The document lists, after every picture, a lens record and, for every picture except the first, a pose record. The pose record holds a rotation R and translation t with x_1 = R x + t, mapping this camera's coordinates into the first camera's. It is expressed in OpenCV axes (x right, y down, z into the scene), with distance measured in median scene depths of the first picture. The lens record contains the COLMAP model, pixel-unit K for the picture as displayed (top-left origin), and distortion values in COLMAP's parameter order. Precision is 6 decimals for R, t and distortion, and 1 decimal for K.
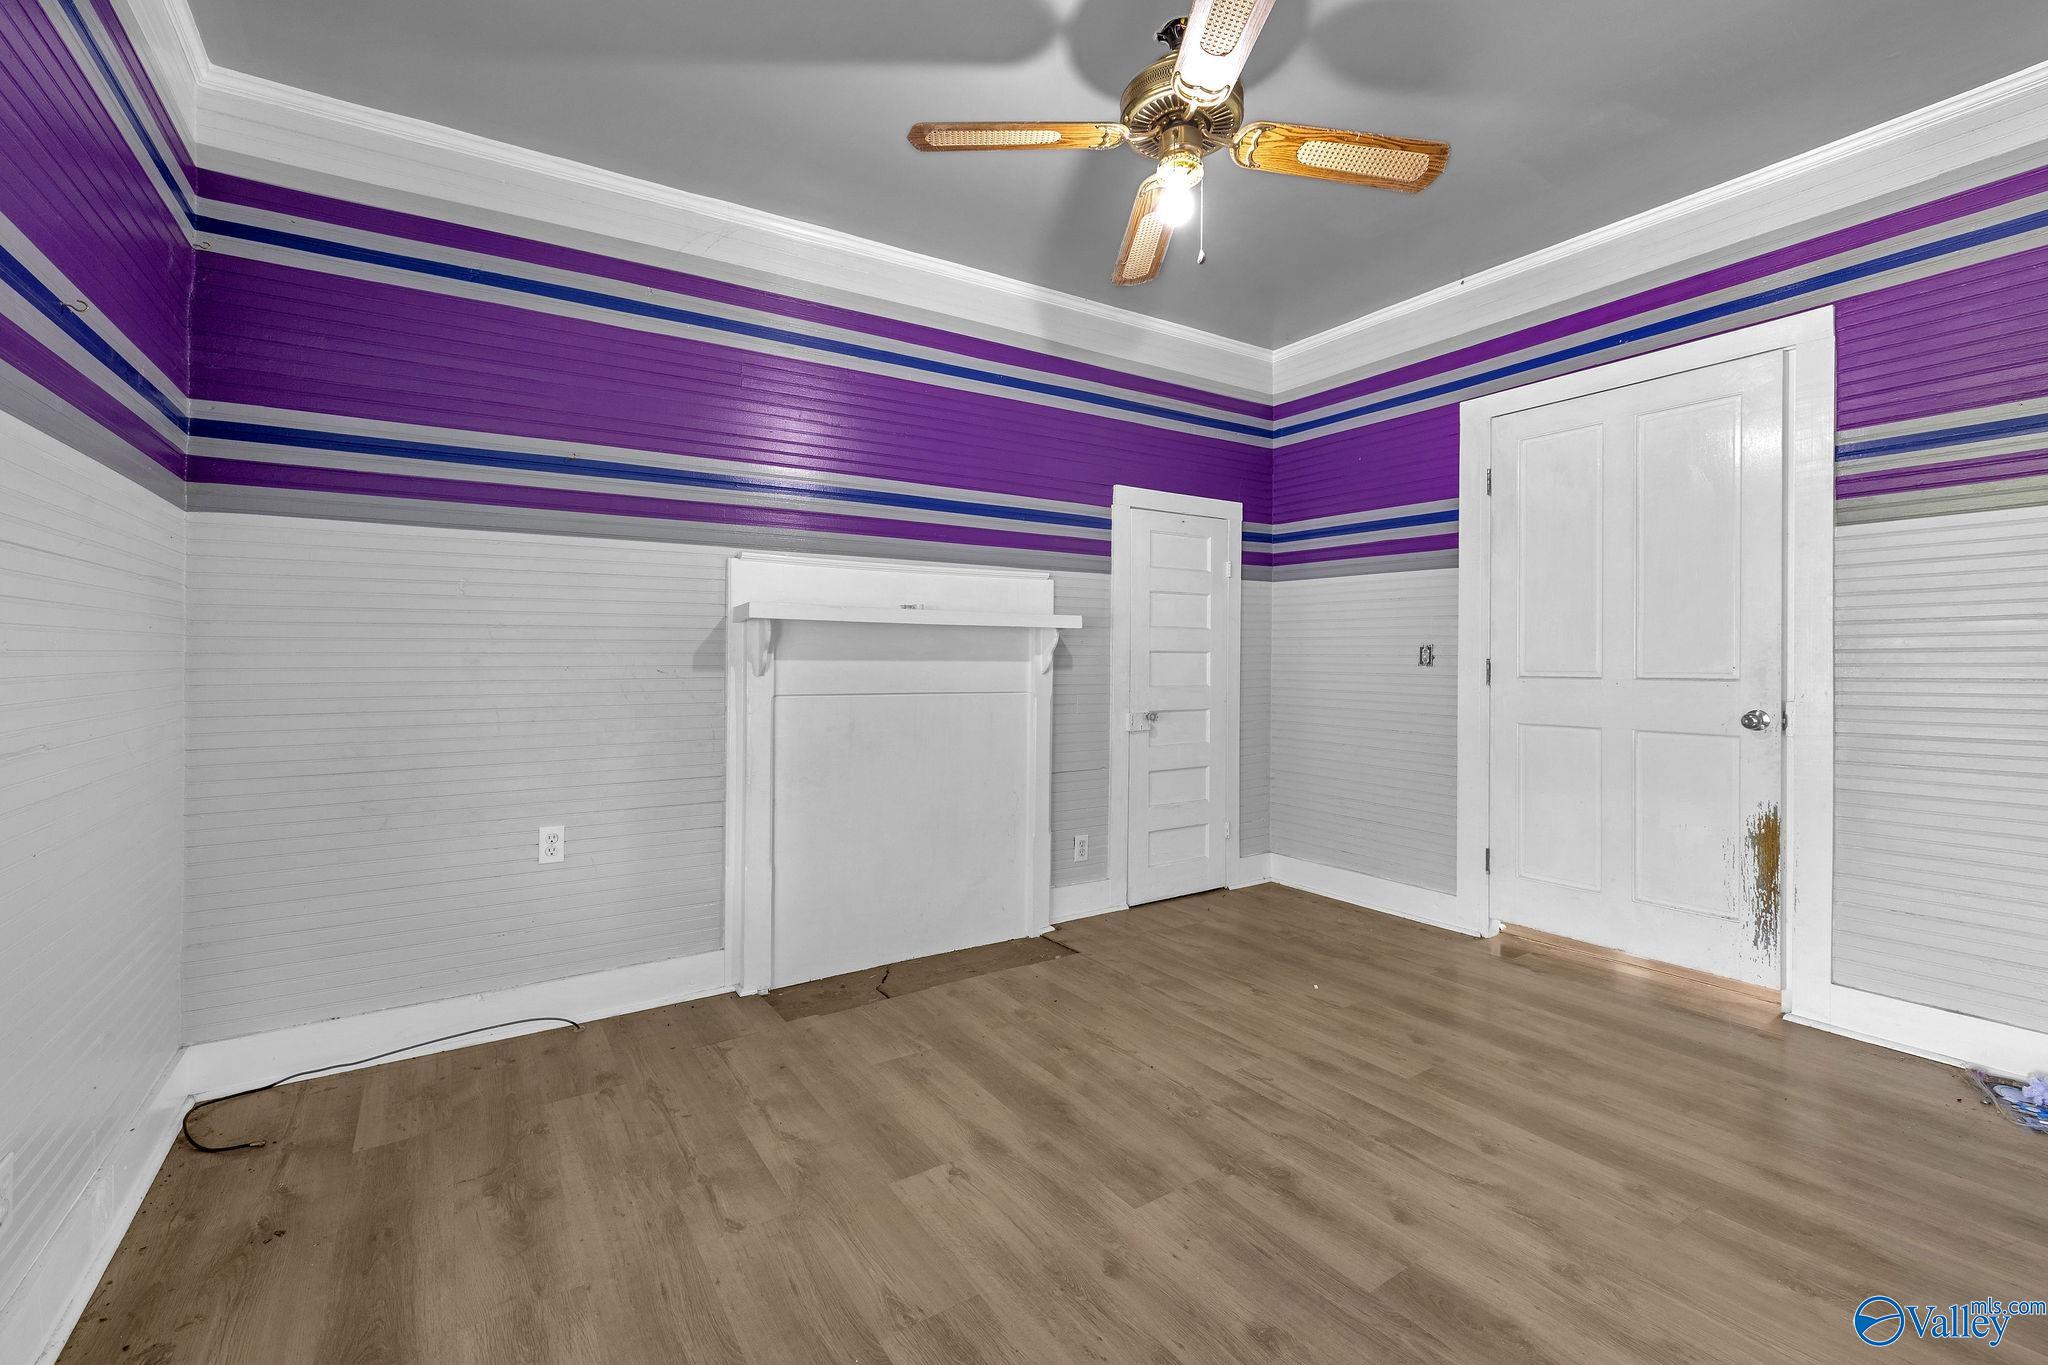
lens RADIAL K [[879.7, 0, 984.4], [0, 879.7, 657.0], [0, 0, 1]] dist [0.003004, 0.000181]
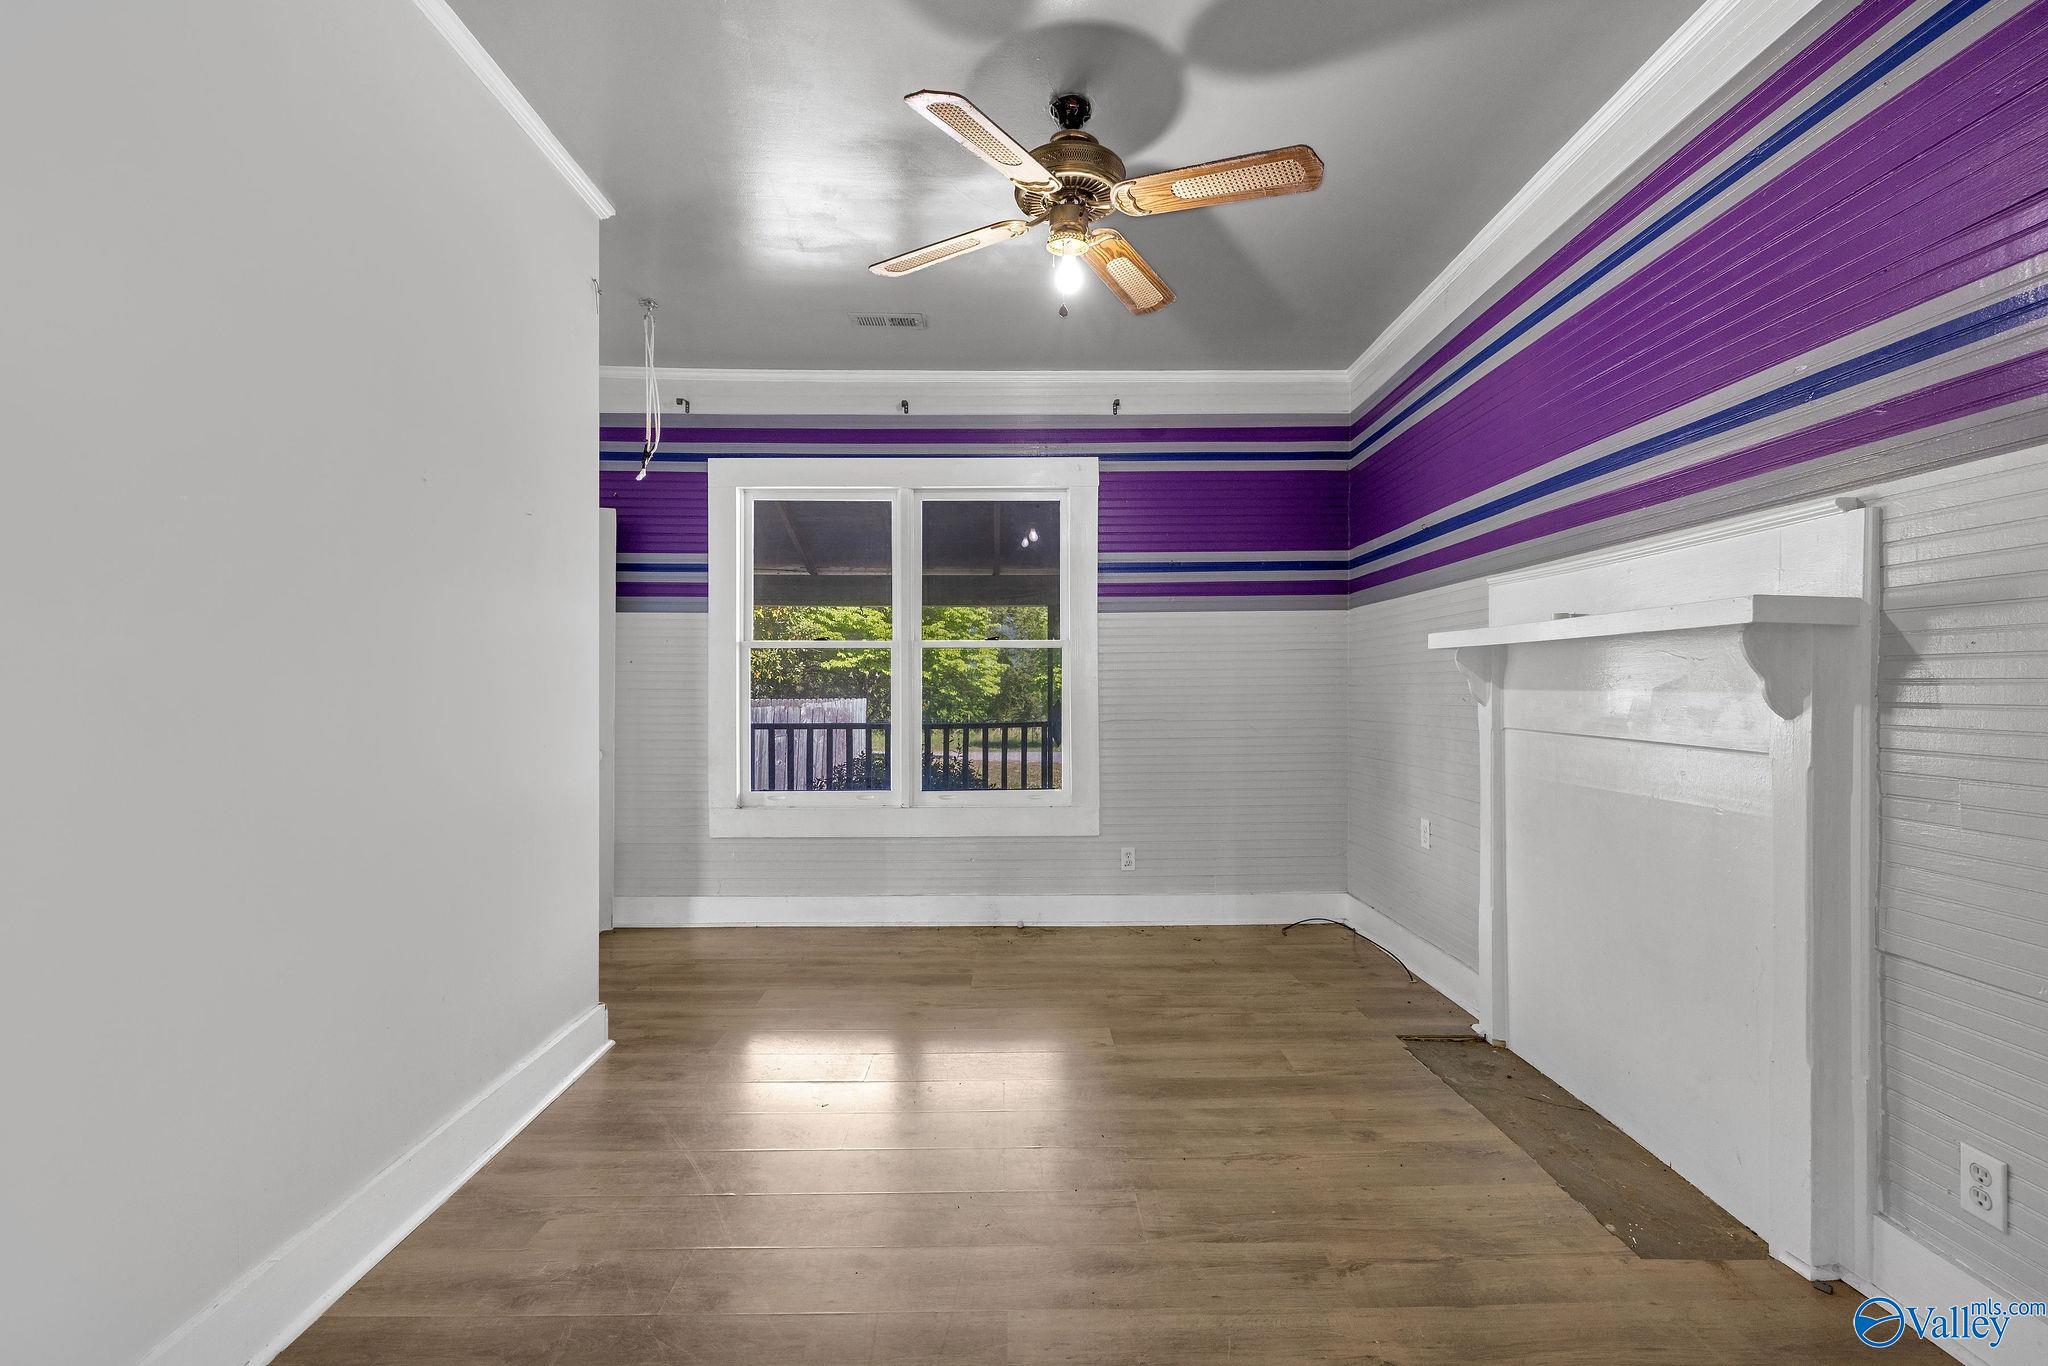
lens RADIAL K [[879.7, 0, 1021.7], [0, 879.7, 686.5], [0, 0, 1]] dist [0.003004, 0.000181]
pose [[-0.518589, -0.002875, -0.855019, 1.024726], [0.000542, 0.999993, -0.003692, 0.004454], [0.855023, -0.002378, -0.518584, 1.325650]]
